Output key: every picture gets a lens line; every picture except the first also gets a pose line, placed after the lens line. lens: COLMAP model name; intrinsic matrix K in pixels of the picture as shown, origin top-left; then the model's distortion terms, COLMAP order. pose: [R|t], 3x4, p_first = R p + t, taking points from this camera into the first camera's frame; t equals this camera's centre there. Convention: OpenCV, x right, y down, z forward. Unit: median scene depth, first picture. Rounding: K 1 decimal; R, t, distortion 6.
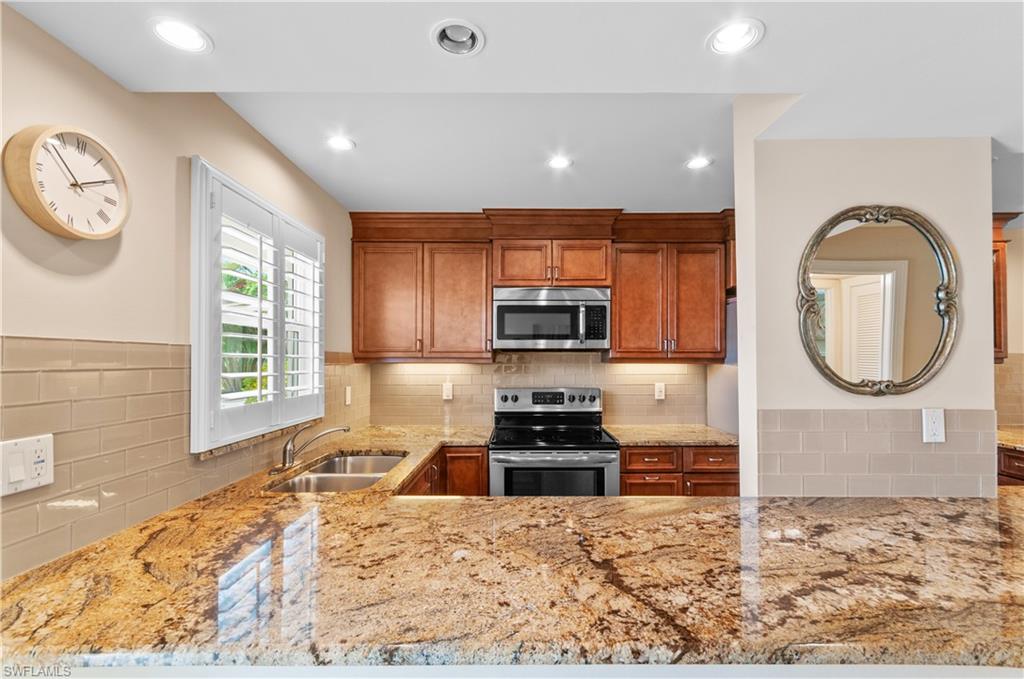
lens RADIAL K [[448.9, 0, 524.1], [0, 448.9, 354.5], [0, 0, 1]] dist [0.006863, -0.000723]
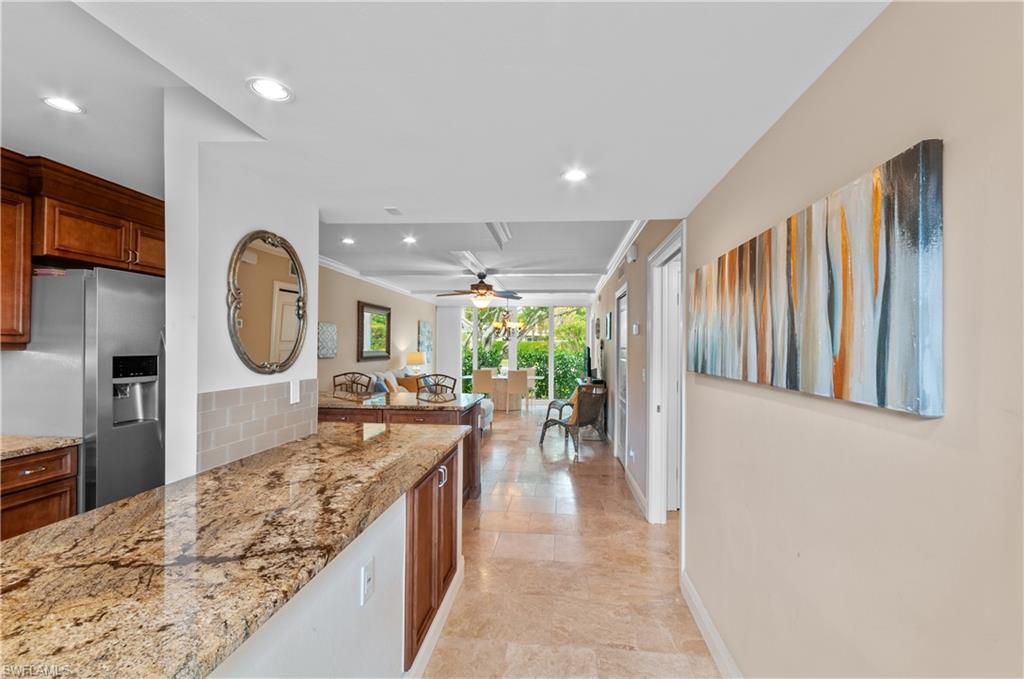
lens RADIAL K [[448.9, 0, 514.3], [0, 448.9, 343.7], [0, 0, 1]] dist [0.006863, -0.000723]
pose [[0.107821, 0.006476, 0.994149, -0.662377], [-0.020701, 0.999777, -0.004267, -0.012636], [-0.993955, -0.020119, 0.107931, 0.177002]]
